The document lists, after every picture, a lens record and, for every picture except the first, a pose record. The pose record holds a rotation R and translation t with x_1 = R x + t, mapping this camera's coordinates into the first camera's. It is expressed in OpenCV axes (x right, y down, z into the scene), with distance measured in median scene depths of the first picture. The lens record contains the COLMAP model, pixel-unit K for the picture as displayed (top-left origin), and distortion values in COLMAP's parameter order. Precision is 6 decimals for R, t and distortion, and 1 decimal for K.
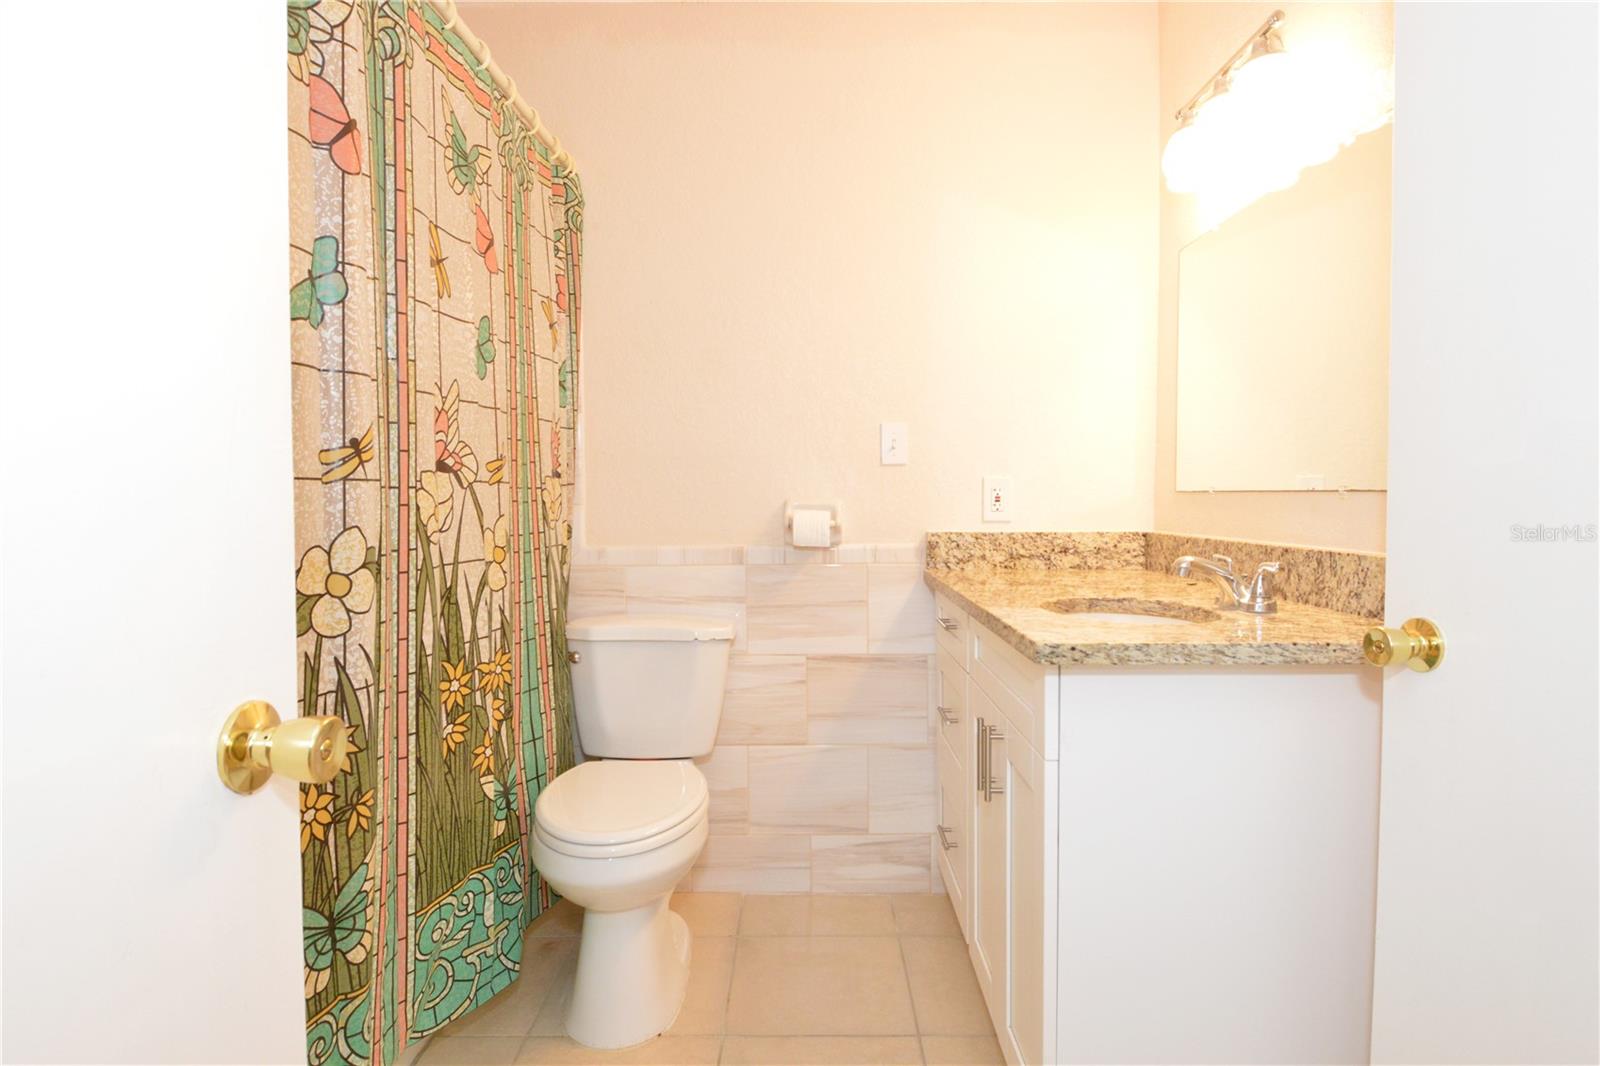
lens RADIAL K [[851.5, 0, 802.9], [0, 851.5, 527.5], [0, 0, 1]] dist [0.013689, -0.025051]
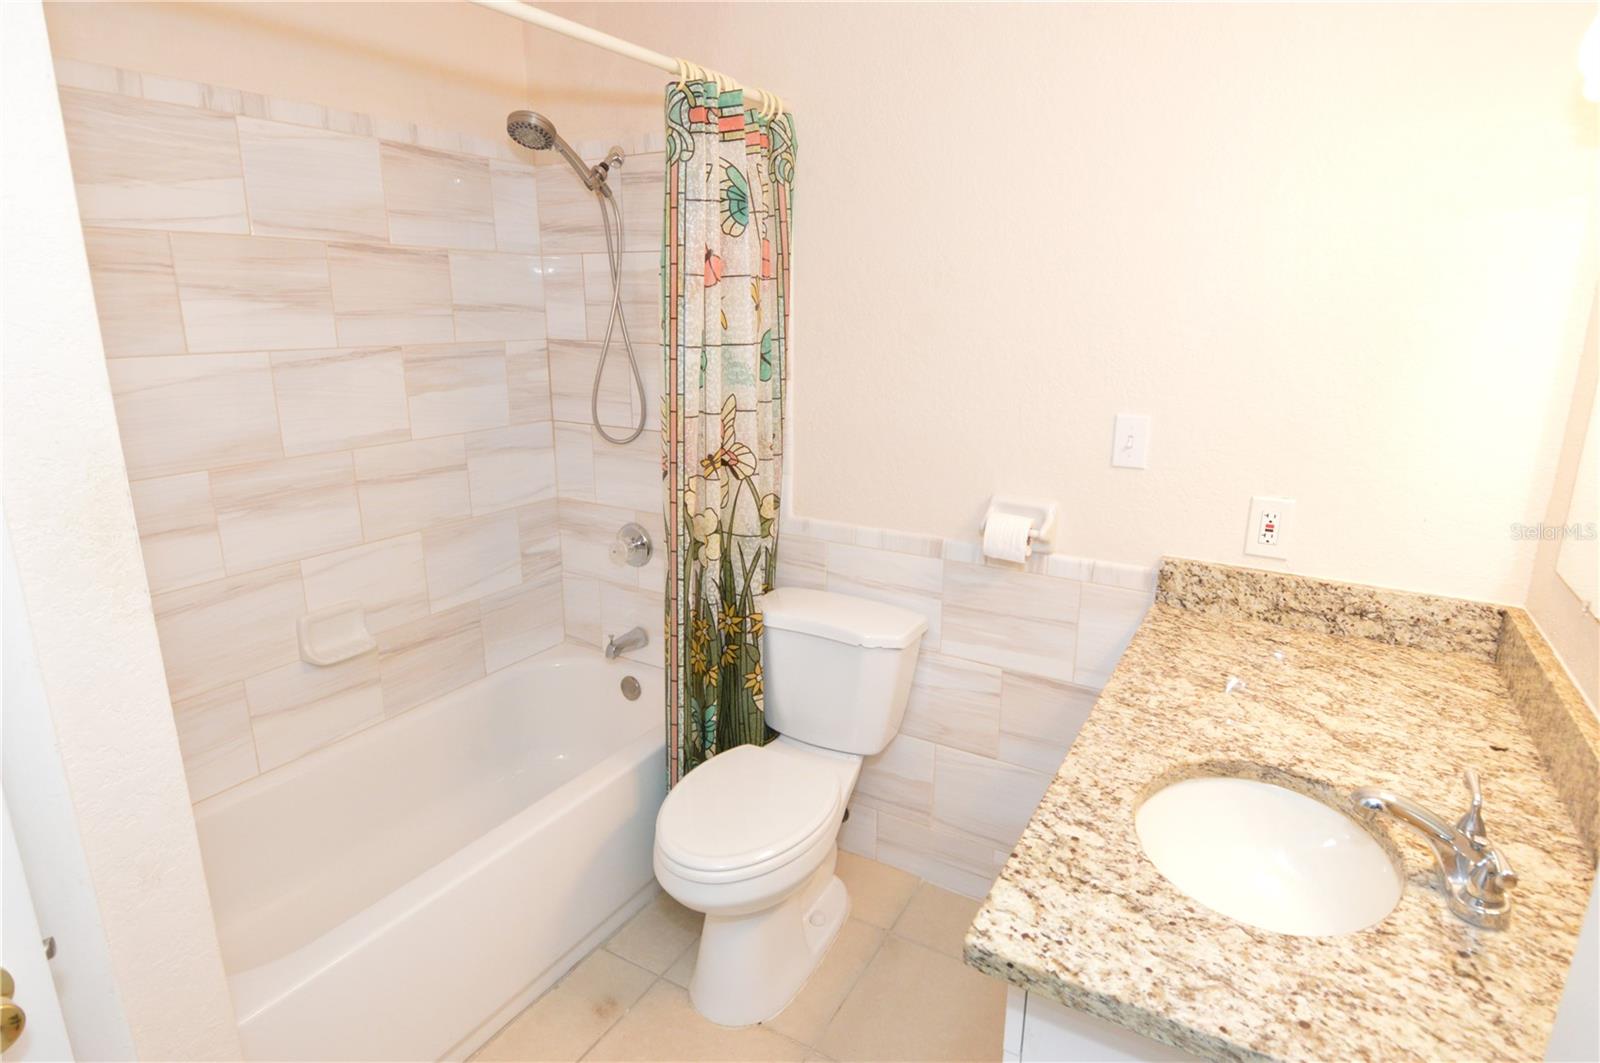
lens RADIAL K [[833.1, 0, 802.6], [0, 833.1, 525.1], [0, 0, 1]] dist [0.022464, -0.038718]
pose [[0.868641, 0.131812, -0.477586, 0.224175], [-0.027714, 0.975378, 0.218793, -0.184731], [0.494666, -0.176817, 0.850906, 0.184679]]
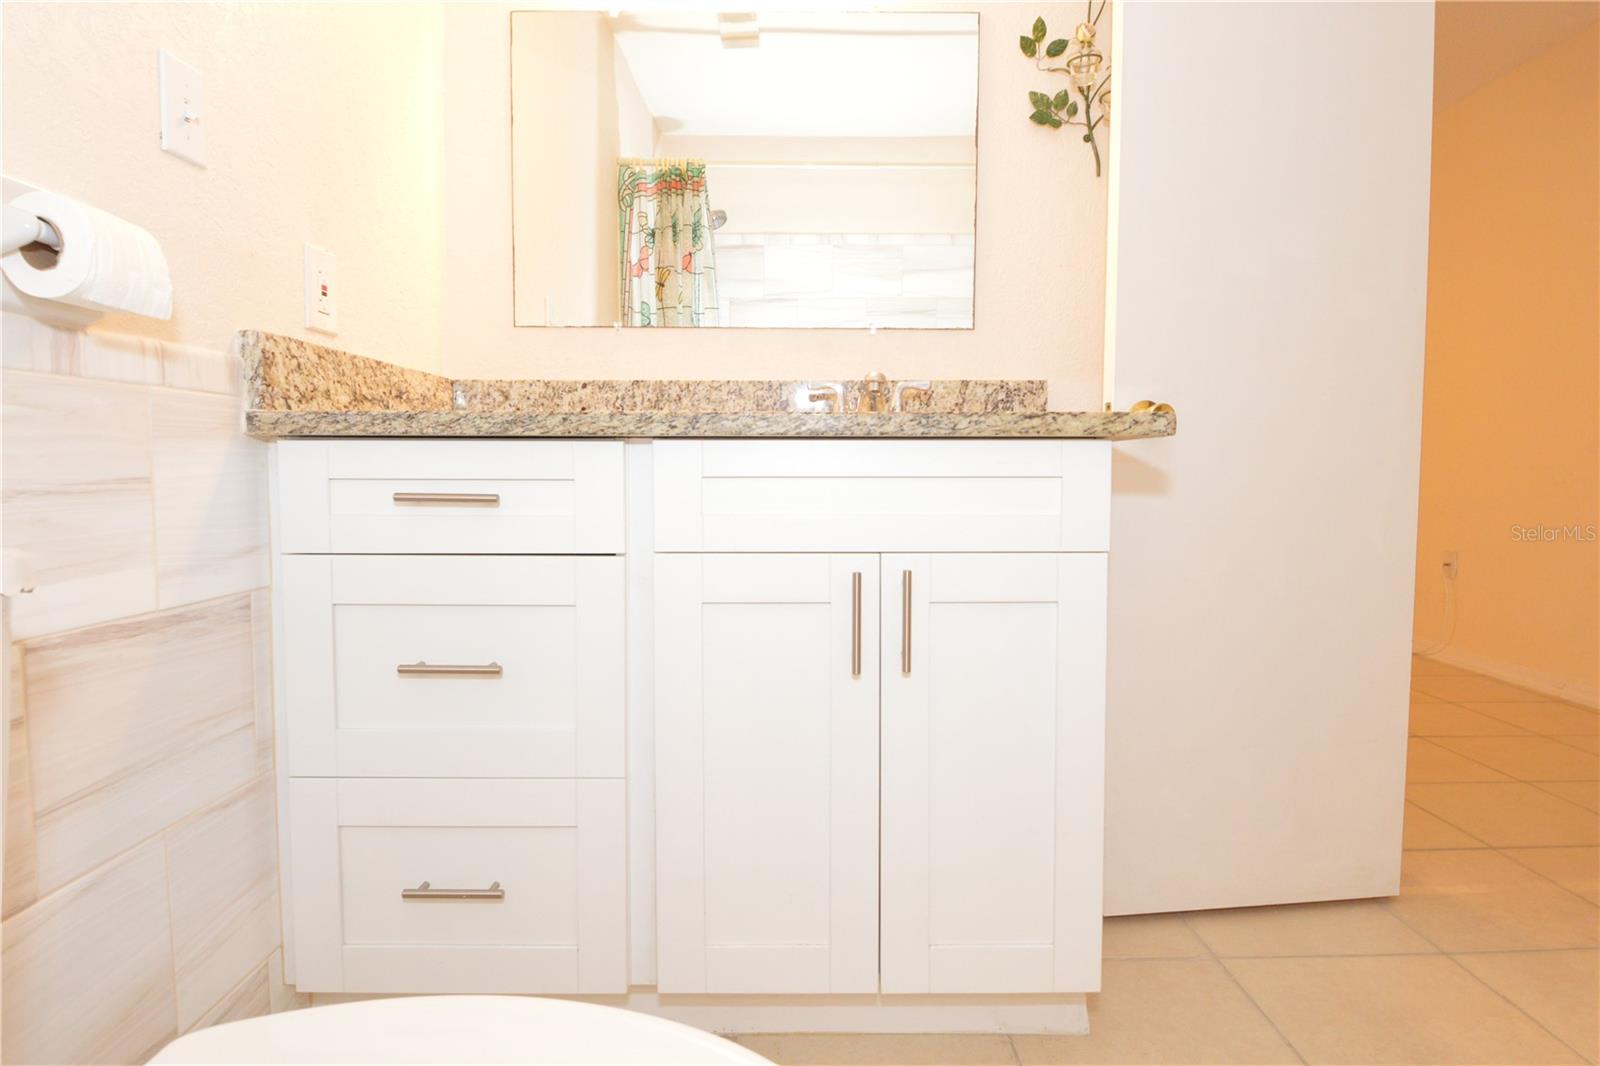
lens RADIAL K [[851.5, 0, 802.9], [0, 851.5, 527.5], [0, 0, 1]] dist [0.013689, -0.025051]
pose [[-0.019560, -0.061339, 0.997925, -0.338298], [0.030720, 0.997608, 0.061922, 0.095177], [-0.999337, 0.031868, -0.017629, 0.711555]]
